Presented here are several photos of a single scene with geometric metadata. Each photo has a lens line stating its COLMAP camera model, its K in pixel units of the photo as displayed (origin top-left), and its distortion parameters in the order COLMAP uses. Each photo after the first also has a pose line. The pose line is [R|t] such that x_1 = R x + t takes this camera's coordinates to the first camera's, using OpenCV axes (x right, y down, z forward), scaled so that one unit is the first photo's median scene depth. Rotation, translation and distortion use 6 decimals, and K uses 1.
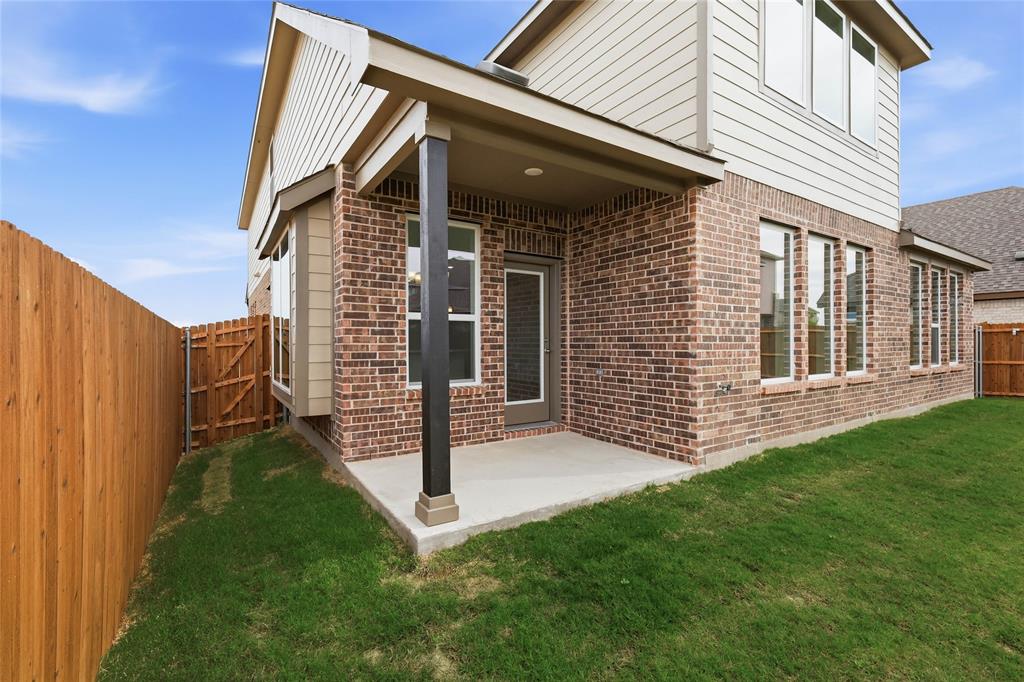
lens RADIAL K [[441.8, 0, 494.3], [0, 441.8, 344.9], [0, 0, 1]] dist [0.000353, -0.000448]
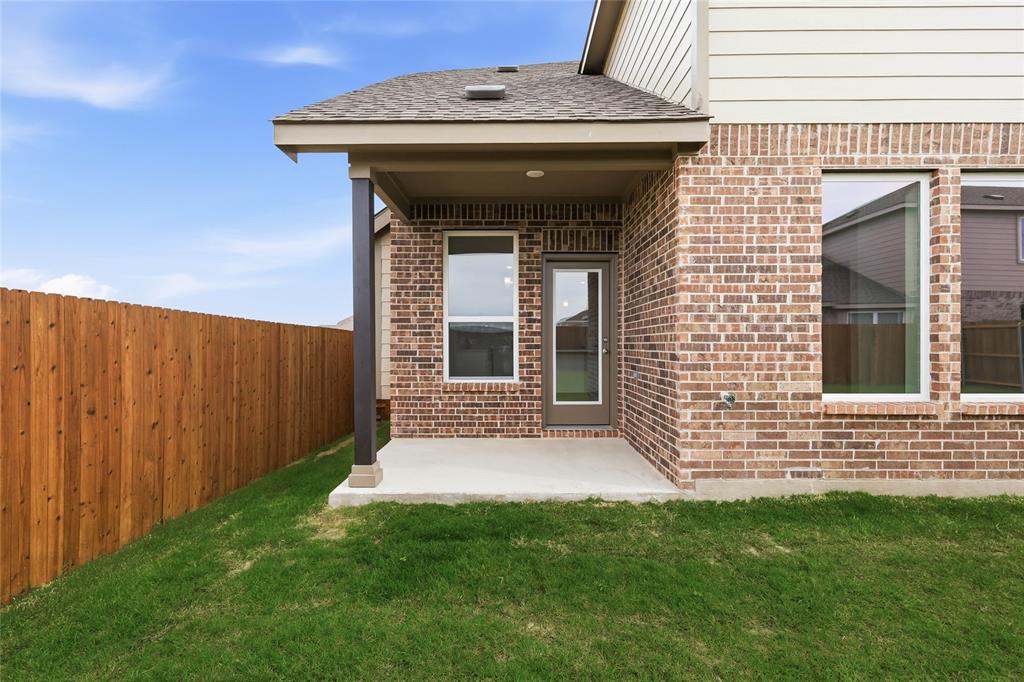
lens RADIAL K [[441.8, 0, 507.8], [0, 441.8, 346.7], [0, 0, 1]] dist [0.000353, -0.000448]
pose [[0.842442, 0.005937, -0.538754, 0.579114], [-0.003729, 0.999980, 0.005188, -0.000603], [0.538774, -0.002362, 0.842447, 0.111047]]
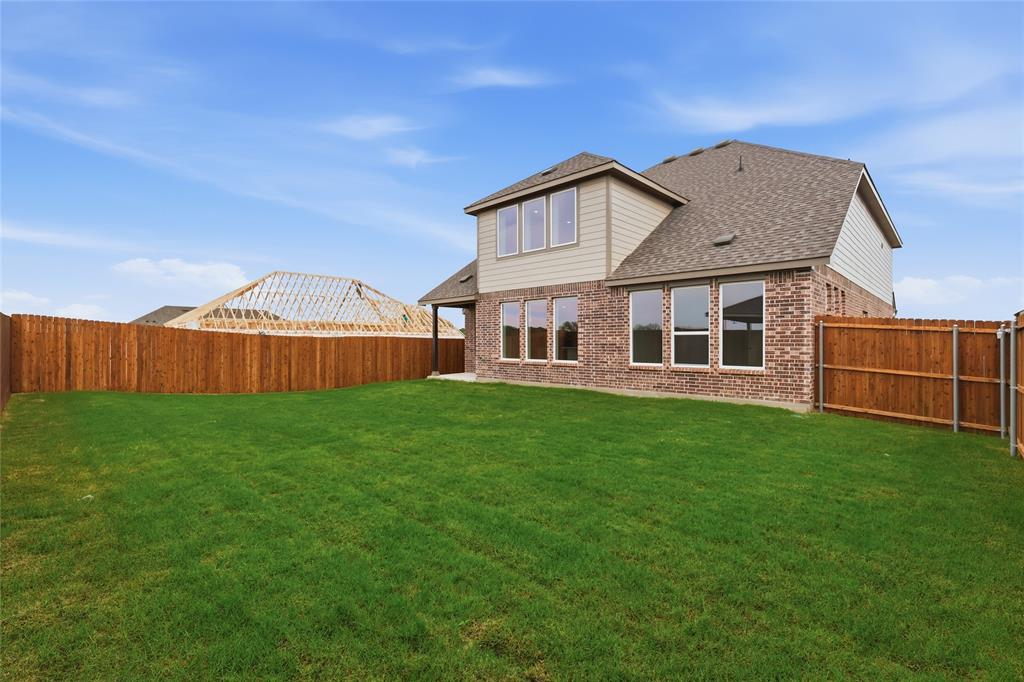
lens RADIAL K [[441.8, 0, 508.3], [0, 441.8, 340.6], [0, 0, 1]] dist [0.000353, -0.000448]
pose [[0.219555, 0.002445, -0.975597, 3.620295], [0.003125, 0.999990, 0.003209, -0.047043], [0.975595, -0.003753, 0.219545, 0.434861]]
